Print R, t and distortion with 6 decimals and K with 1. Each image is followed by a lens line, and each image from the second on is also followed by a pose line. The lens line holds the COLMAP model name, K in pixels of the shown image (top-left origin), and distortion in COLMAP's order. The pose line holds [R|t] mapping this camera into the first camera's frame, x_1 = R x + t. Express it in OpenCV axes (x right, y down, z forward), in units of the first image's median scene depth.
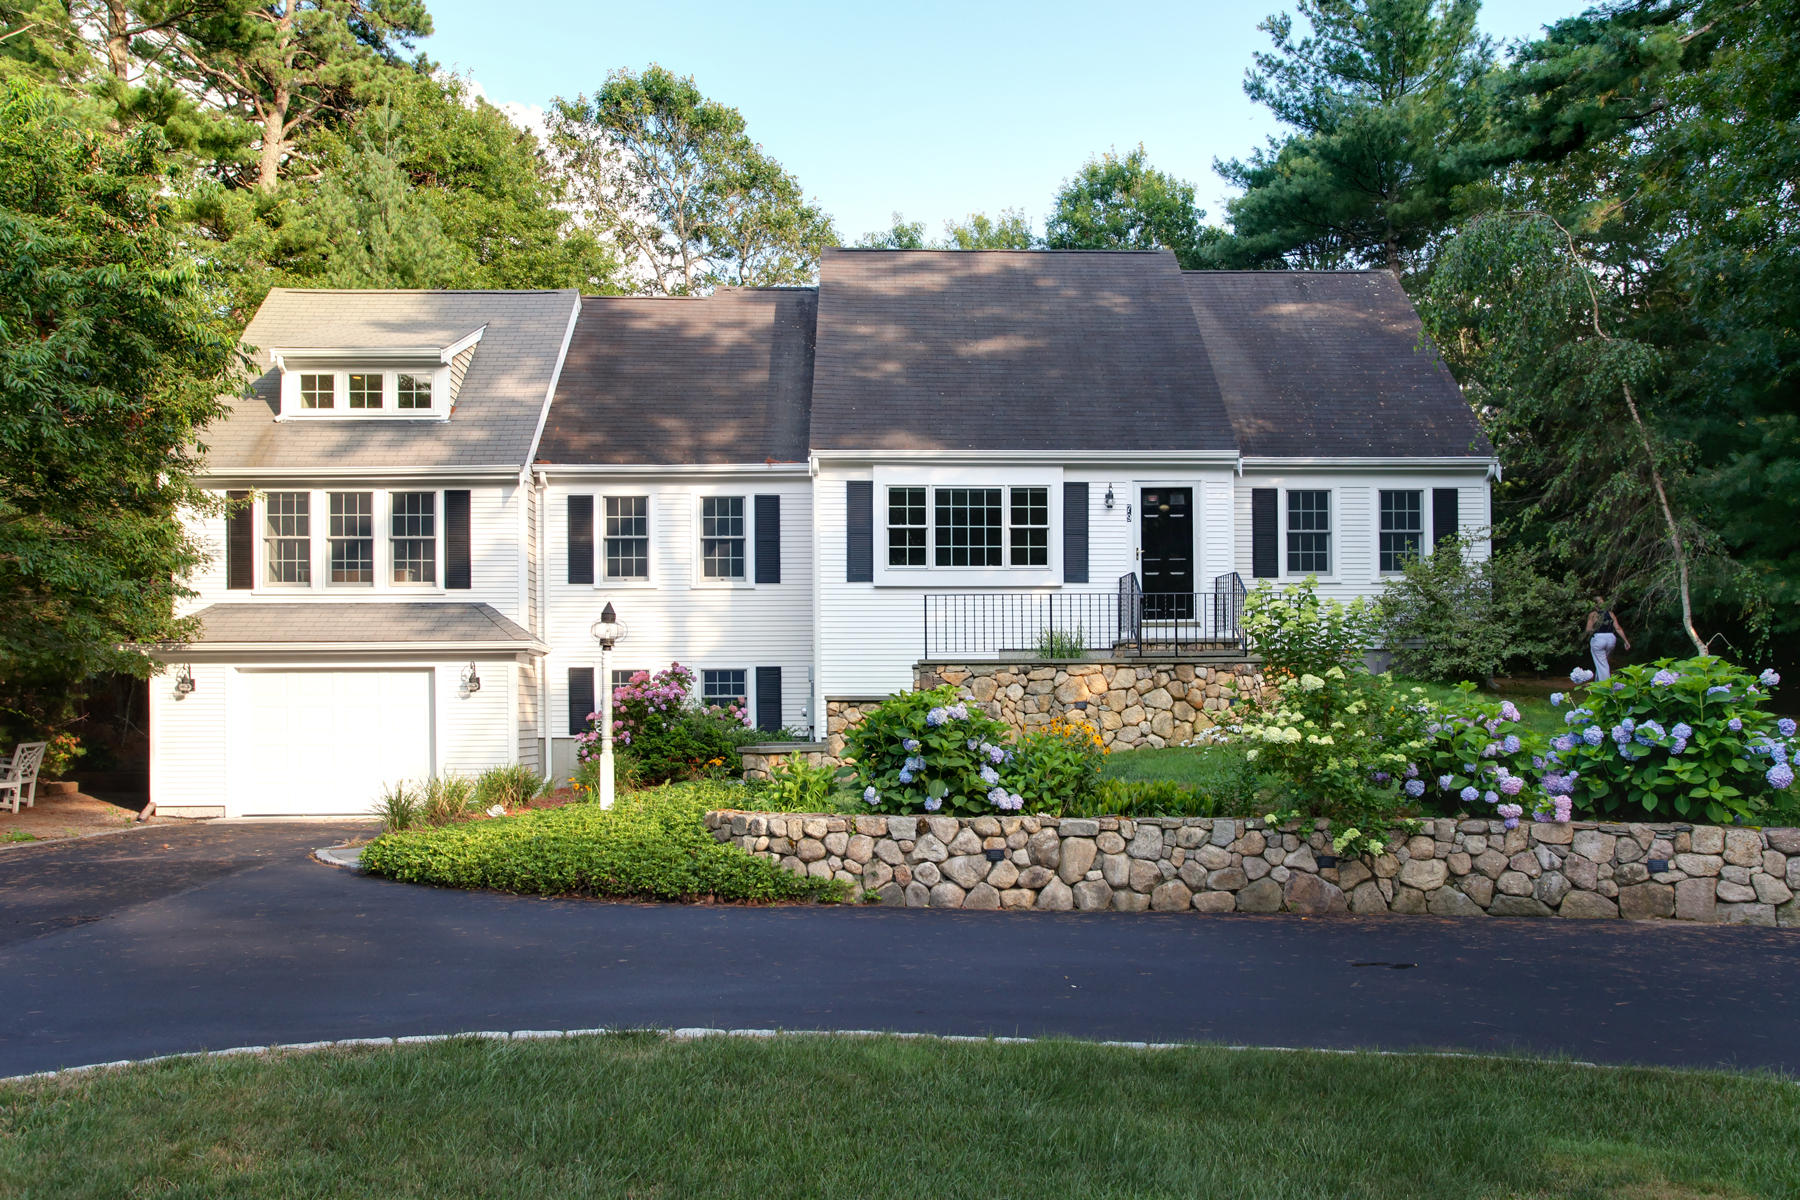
lens RADIAL K [[1358.6, 0, 902.2], [0, 1358.6, 643.0], [0, 0, 1]] dist [-0.153227, 0.176494]
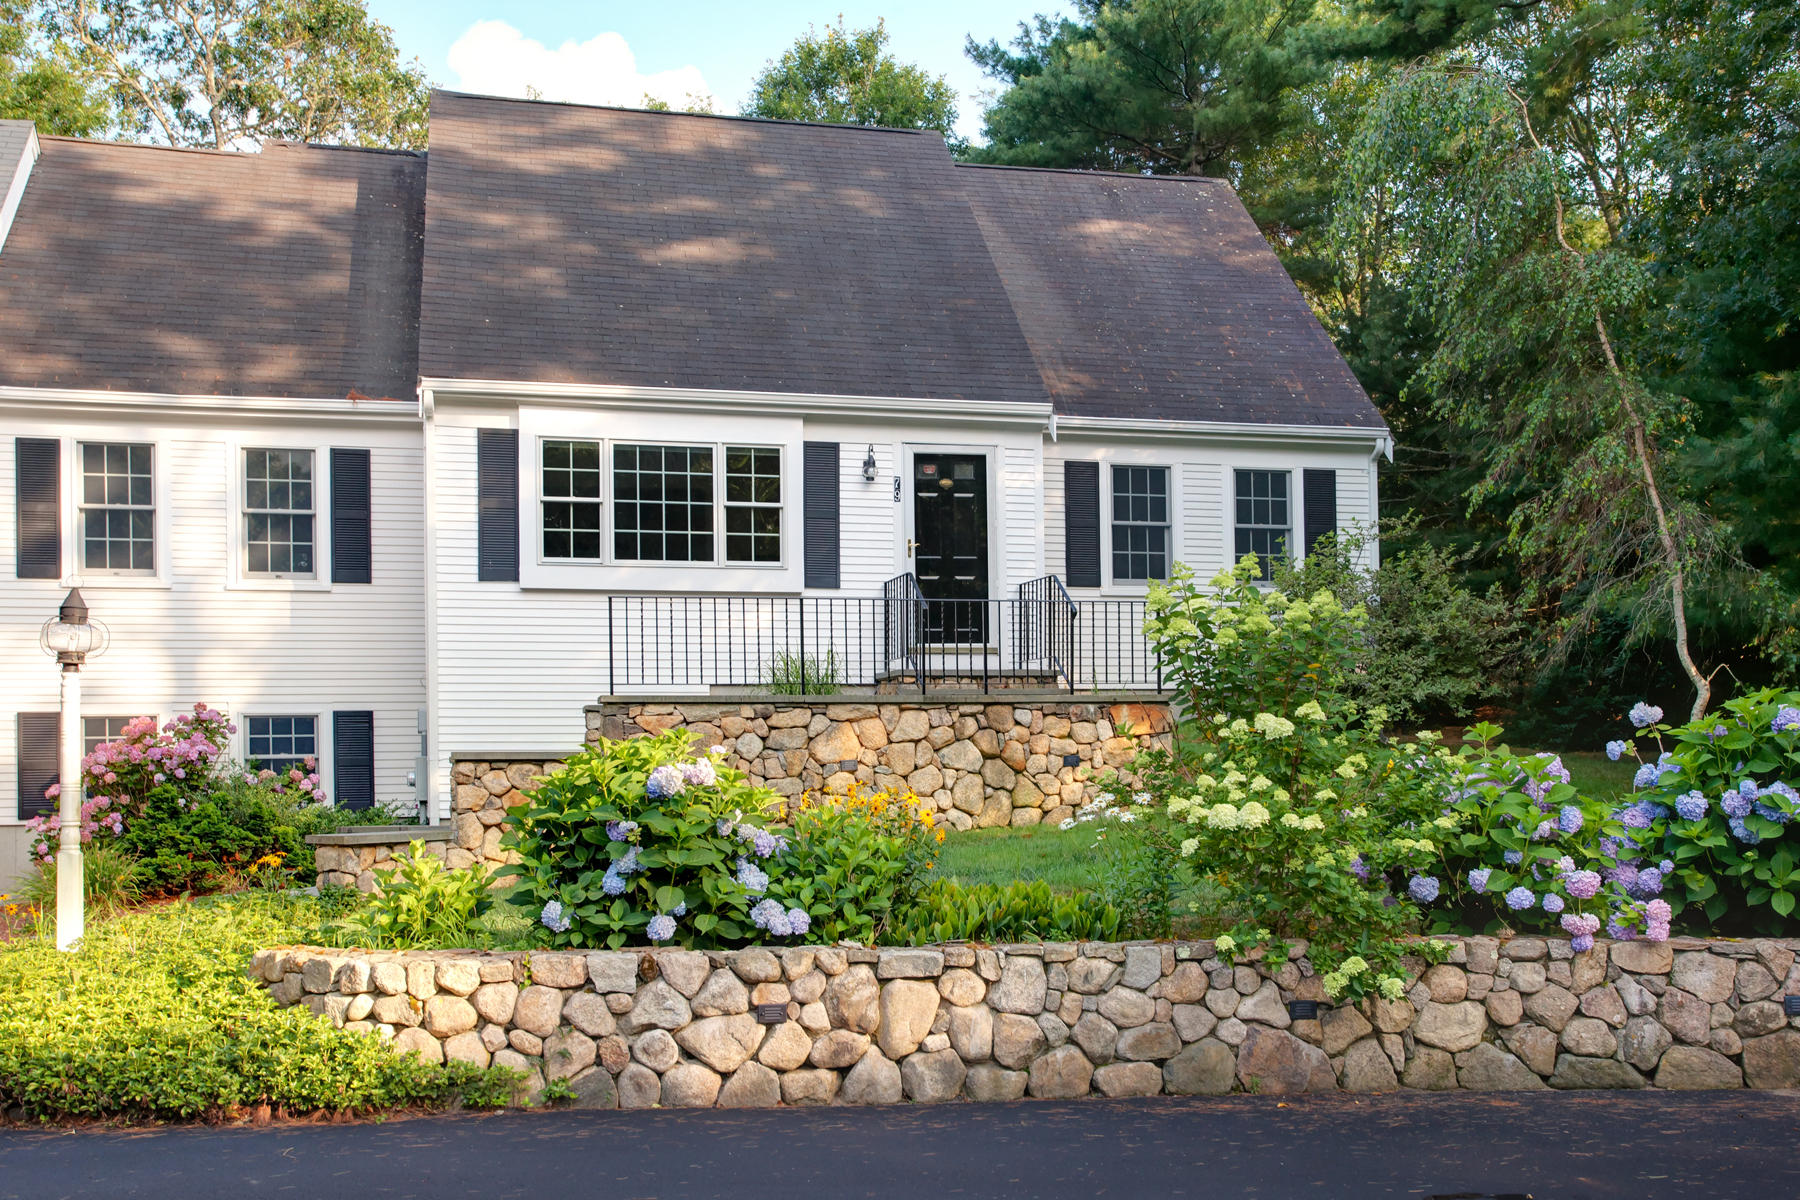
lens RADIAL K [[1700.1, 0, 896.7], [0, 1700.1, 722.7], [0, 0, 1]] dist [-0.051613, 0.144001]
pose [[0.975398, 0.000616, 0.220449, -0.029602], [-0.003976, 0.999883, 0.014795, 0.012923], [-0.220414, -0.015308, 0.975286, 0.188597]]
